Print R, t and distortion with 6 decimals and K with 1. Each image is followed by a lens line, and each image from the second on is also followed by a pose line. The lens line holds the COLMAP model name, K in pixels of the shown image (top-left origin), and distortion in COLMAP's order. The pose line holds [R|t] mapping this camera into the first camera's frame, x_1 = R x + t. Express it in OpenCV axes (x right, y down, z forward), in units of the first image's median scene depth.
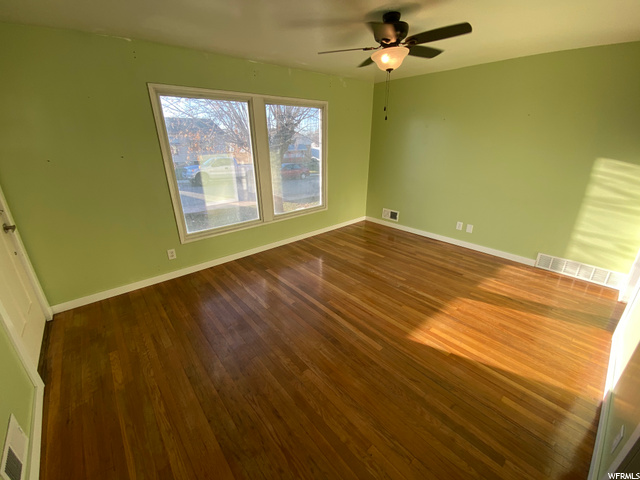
lens RADIAL K [[262.8, 0, 317.6], [0, 262.8, 238.0], [0, 0, 1]] dist [0.026660, -0.022640]
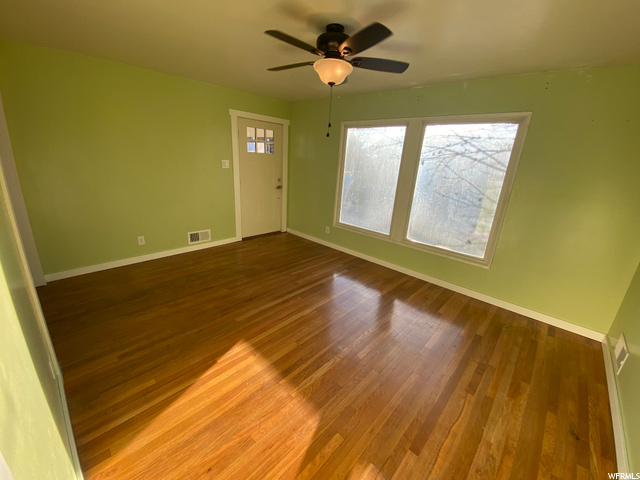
lens RADIAL K [[254.9, 0, 312.2], [0, 254.9, 237.3], [0, 0, 1]] dist [0.024034, -0.023523]
pose [[0.101906, 0.317104, -0.942900, 0.949962], [-0.406622, 0.878315, 0.251438, -0.264820], [0.907895, 0.357780, 0.218447, 0.693444]]
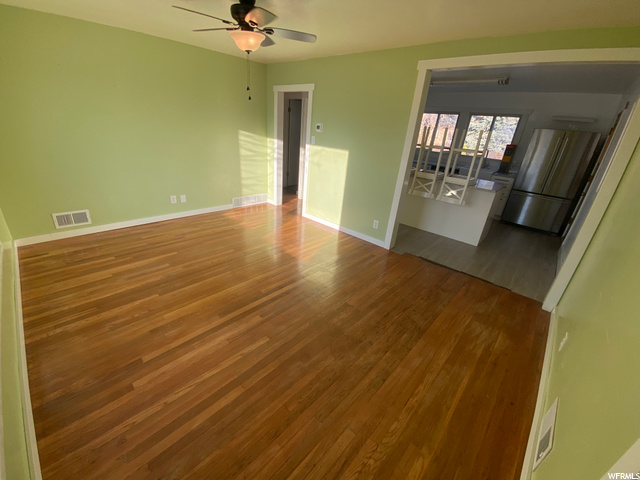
lens RADIAL K [[262.8, 0, 317.6], [0, 262.8, 238.0], [0, 0, 1]] dist [0.026660, -0.022640]
pose [[-0.119176, -0.390137, 0.913012, -0.758445], [0.277783, 0.869741, 0.407906, -0.256650], [-0.953223, 0.302231, 0.004721, 0.716688]]
